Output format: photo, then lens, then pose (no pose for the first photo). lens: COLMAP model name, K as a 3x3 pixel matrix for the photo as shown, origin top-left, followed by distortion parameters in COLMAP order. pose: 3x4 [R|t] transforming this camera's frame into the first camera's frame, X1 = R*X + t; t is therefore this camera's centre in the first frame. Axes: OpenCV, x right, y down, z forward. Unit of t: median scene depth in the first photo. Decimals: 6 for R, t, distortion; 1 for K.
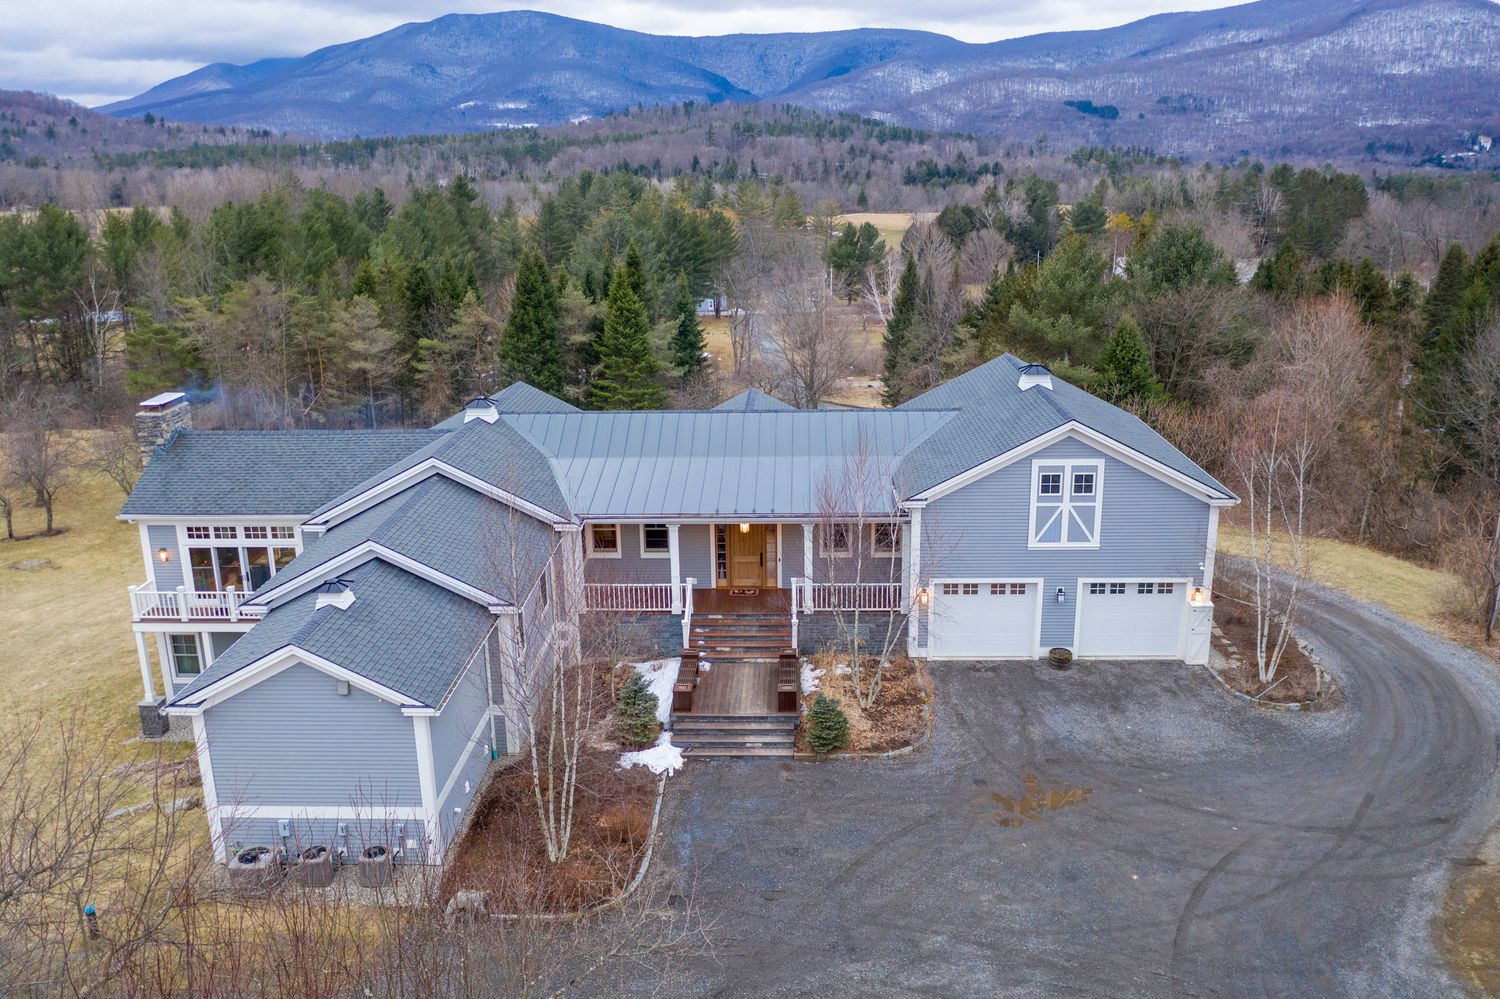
lens RADIAL K [[1221.6, 0, 737.9], [0, 1221.6, 467.2], [0, 0, 1]] dist [-0.011215, -0.007866]
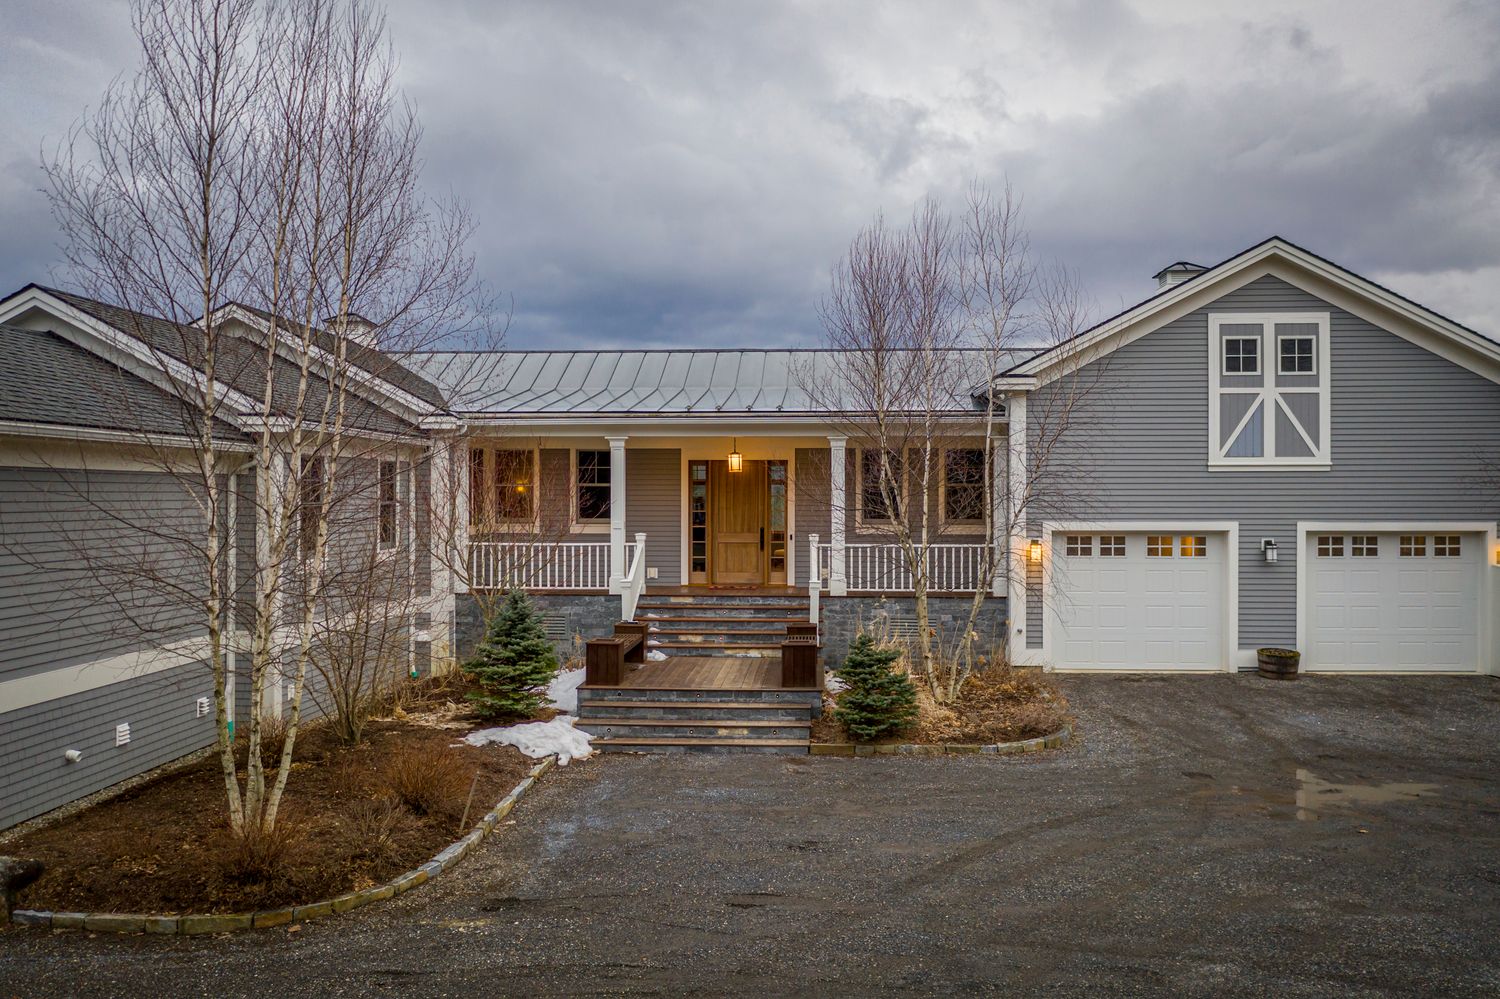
lens RADIAL K [[1221.6, 0, 740.1], [0, 1221.6, 496.1], [0, 0, 1]] dist [-0.011215, -0.007866]
pose [[0.999650, 0.016278, -0.020845, 0.022593], [-0.021248, 0.963594, -0.266524, 0.240999], [0.015748, 0.266874, 0.963603, 0.427584]]
